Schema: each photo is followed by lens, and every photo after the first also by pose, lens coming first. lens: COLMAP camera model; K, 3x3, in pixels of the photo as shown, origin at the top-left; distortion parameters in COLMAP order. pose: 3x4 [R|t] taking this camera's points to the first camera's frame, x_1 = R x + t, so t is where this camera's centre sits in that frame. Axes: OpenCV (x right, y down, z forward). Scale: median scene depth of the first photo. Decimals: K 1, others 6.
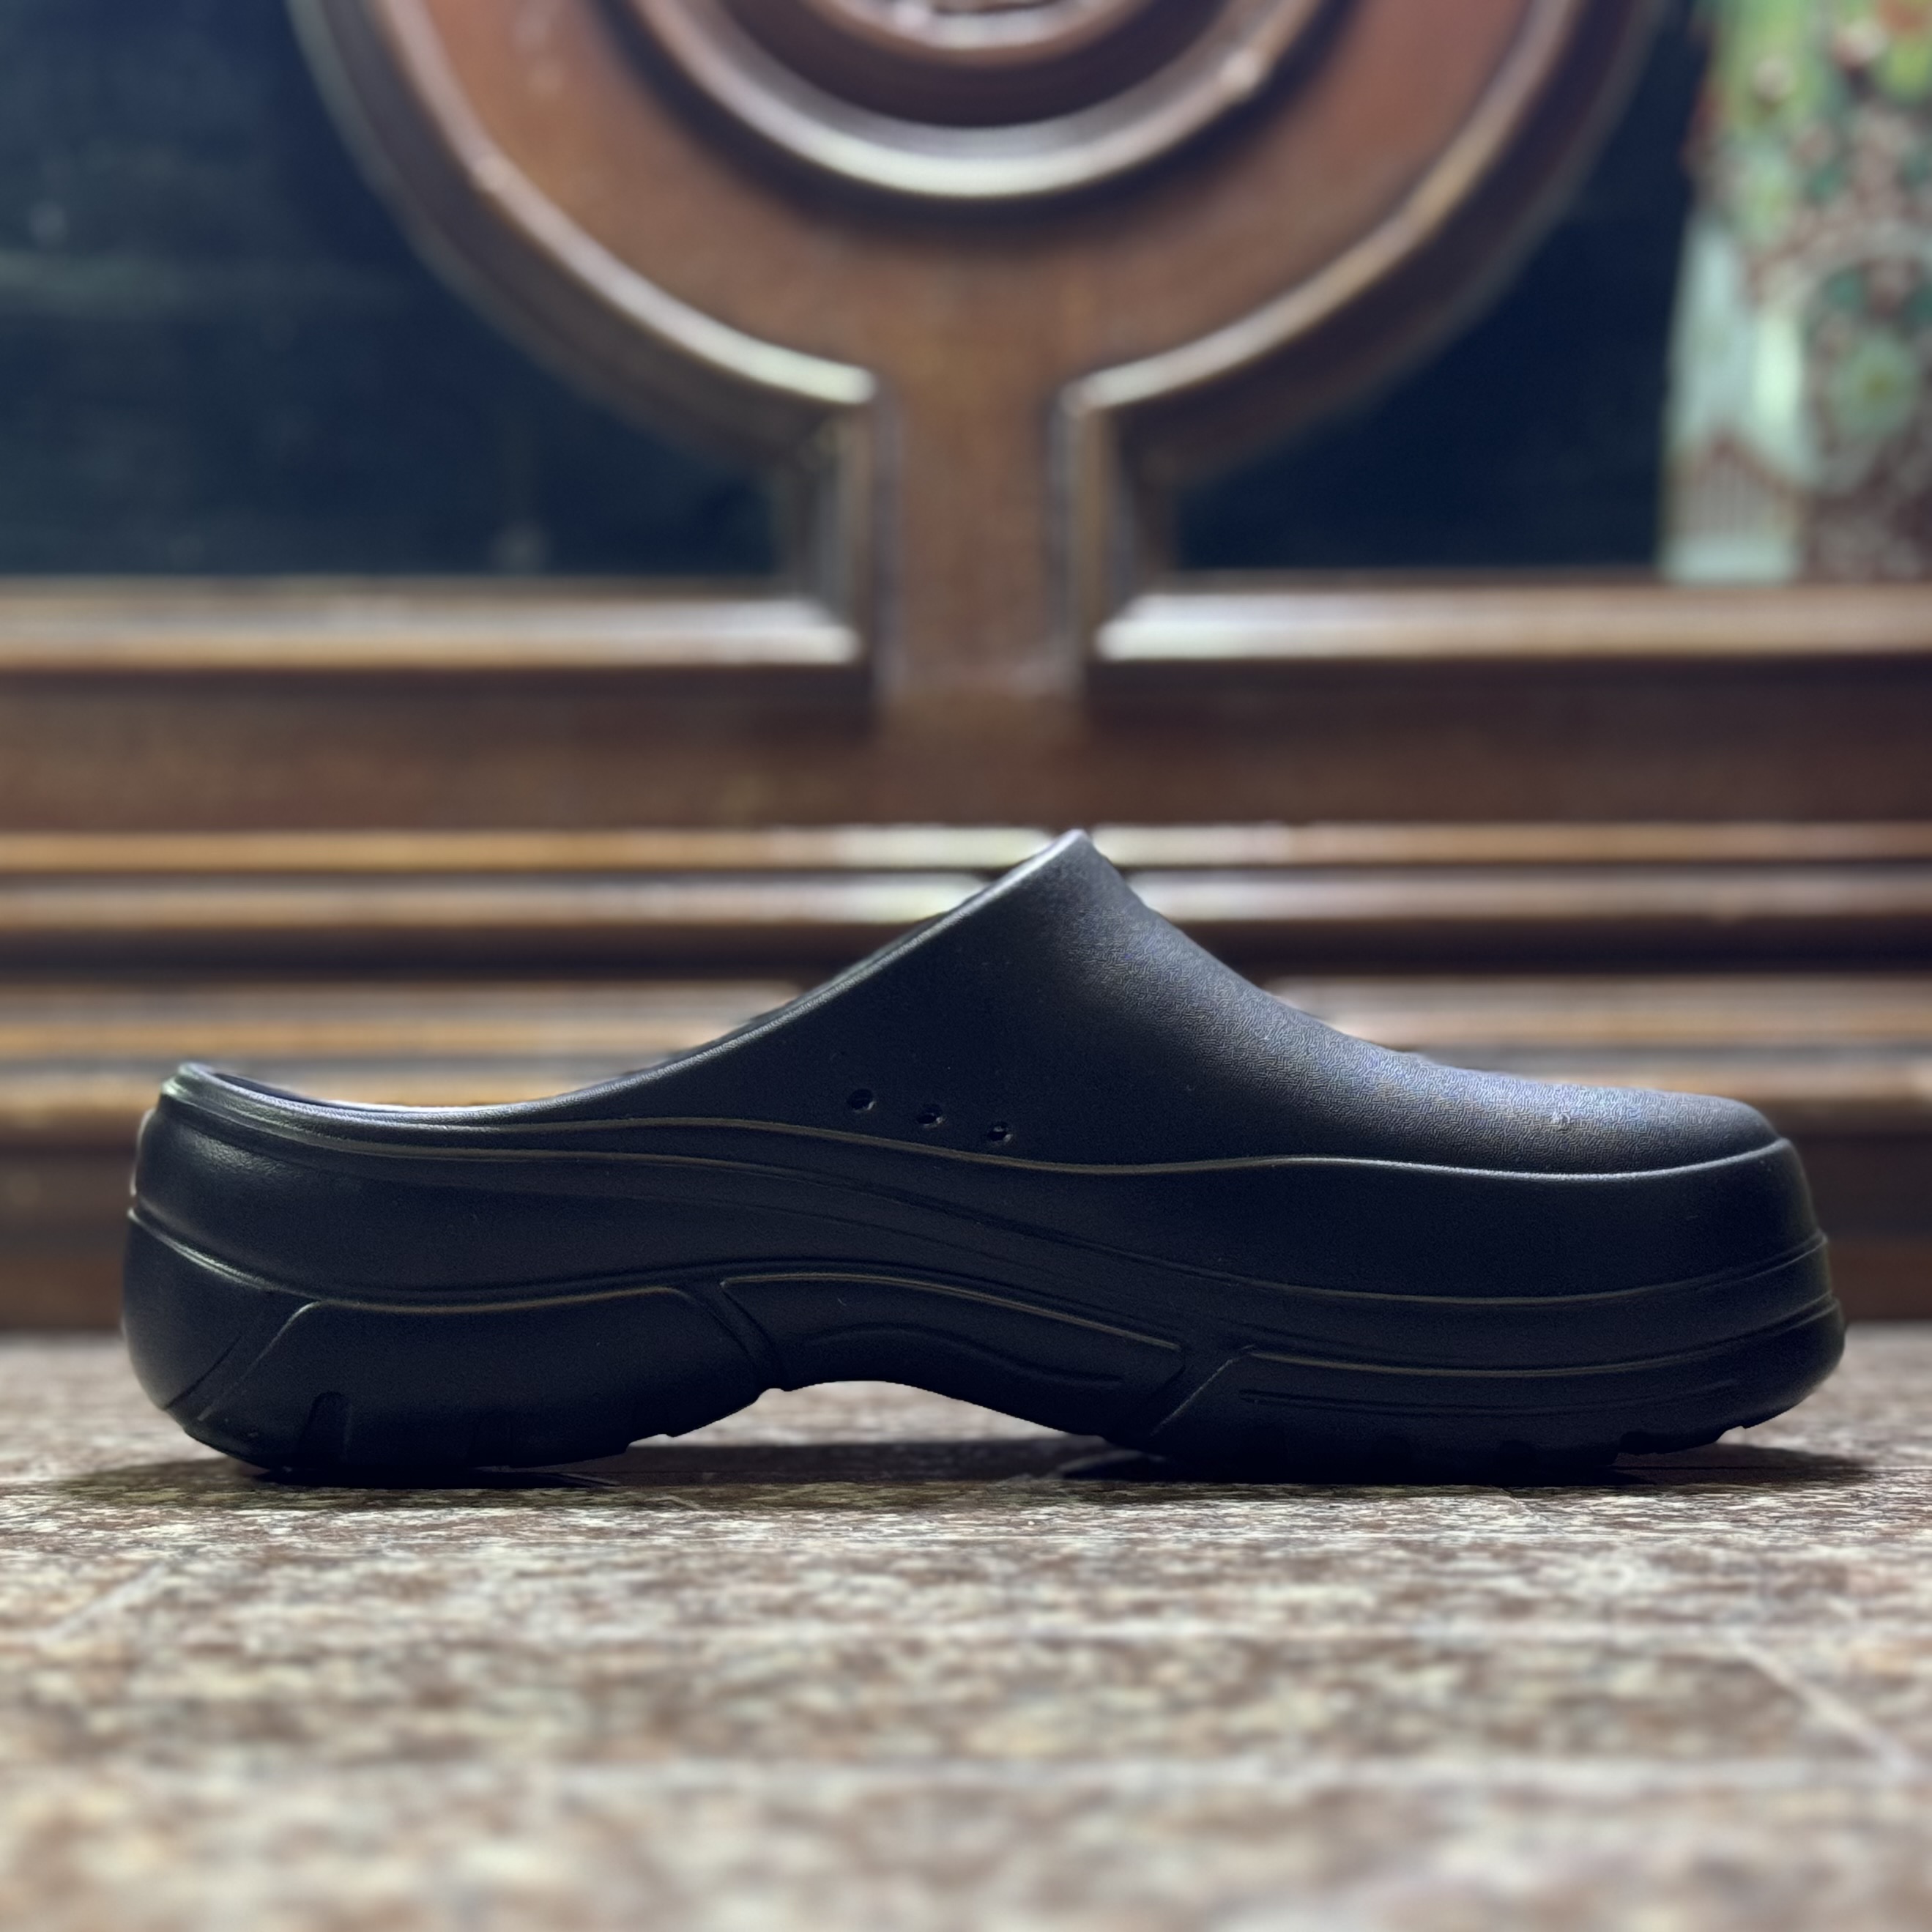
lens RADIAL K [[4958.2, 0, 966.0], [0, 4958.2, 966.0], [0, 0, 1]] dist [0.252518, -0.073730]
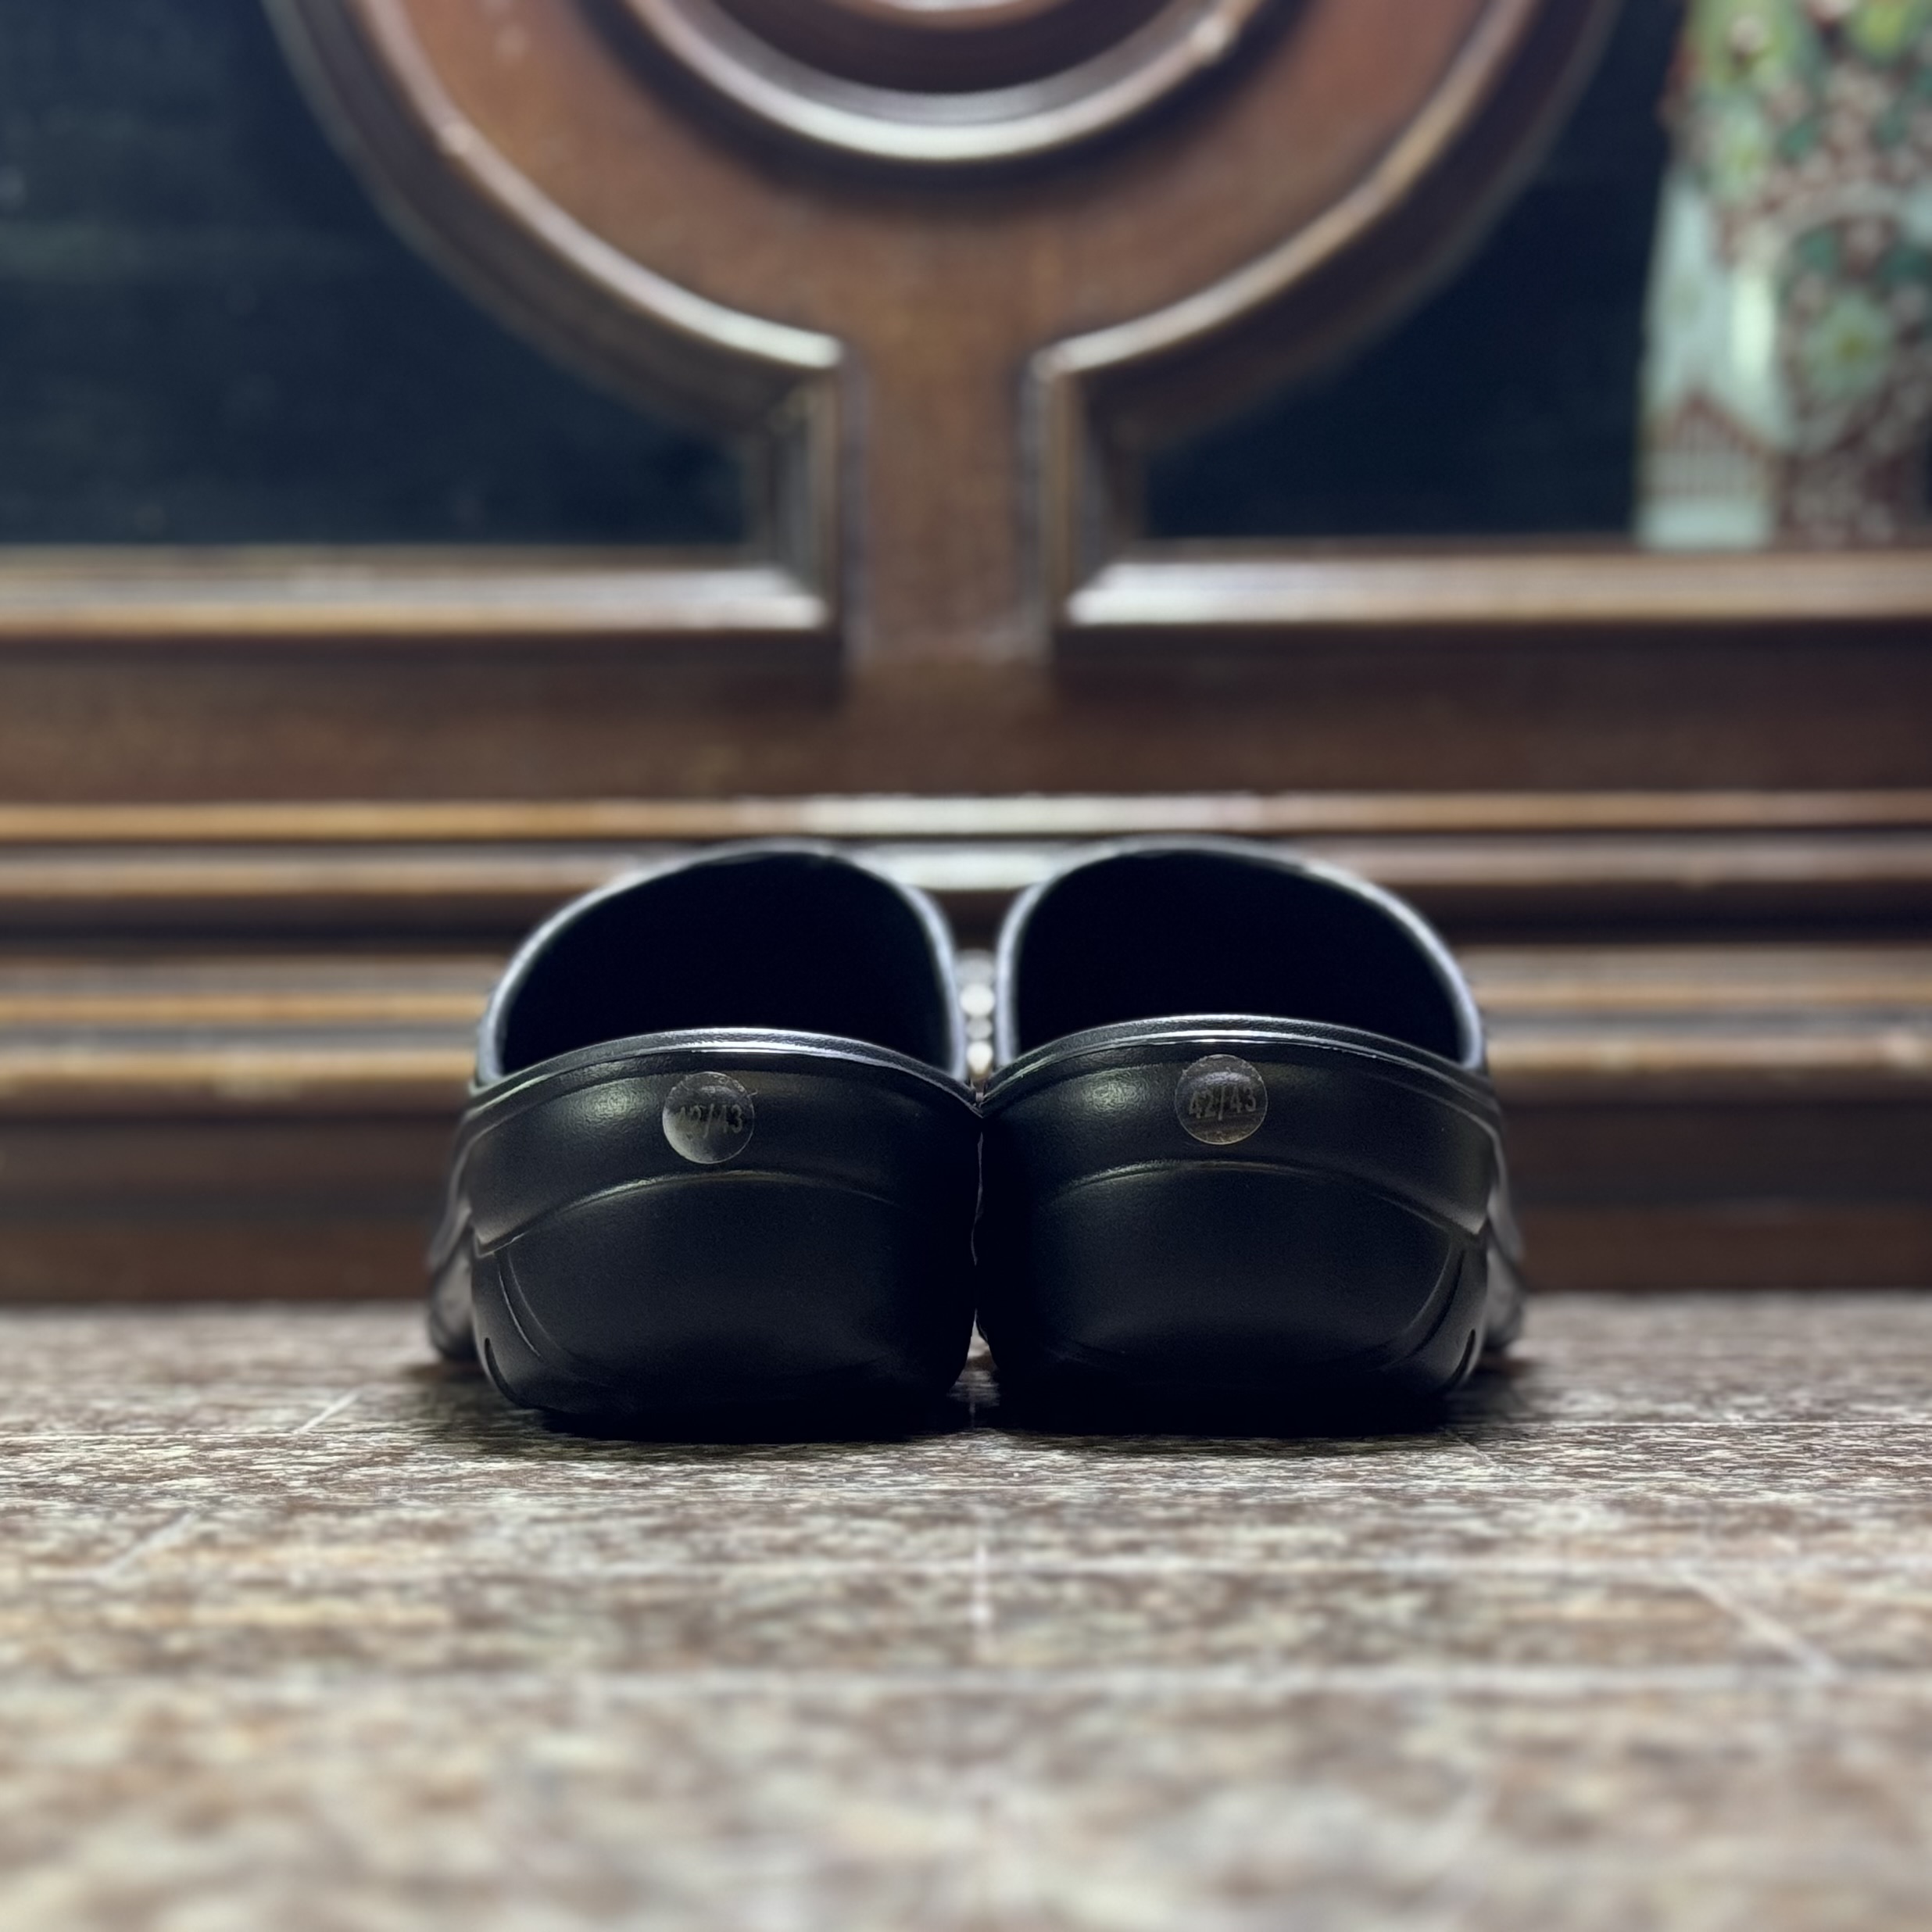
lens RADIAL K [[5429.0, 0, 966.0], [0, 5429.0, 966.0], [0, 0, 1]] dist [0.329469, -0.833828]
pose [[0.999922, -0.001468, 0.012419, -0.011780], [0.001370, 0.999968, 0.007888, -0.003739], [-0.012430, -0.007870, 0.999892, -0.143532]]
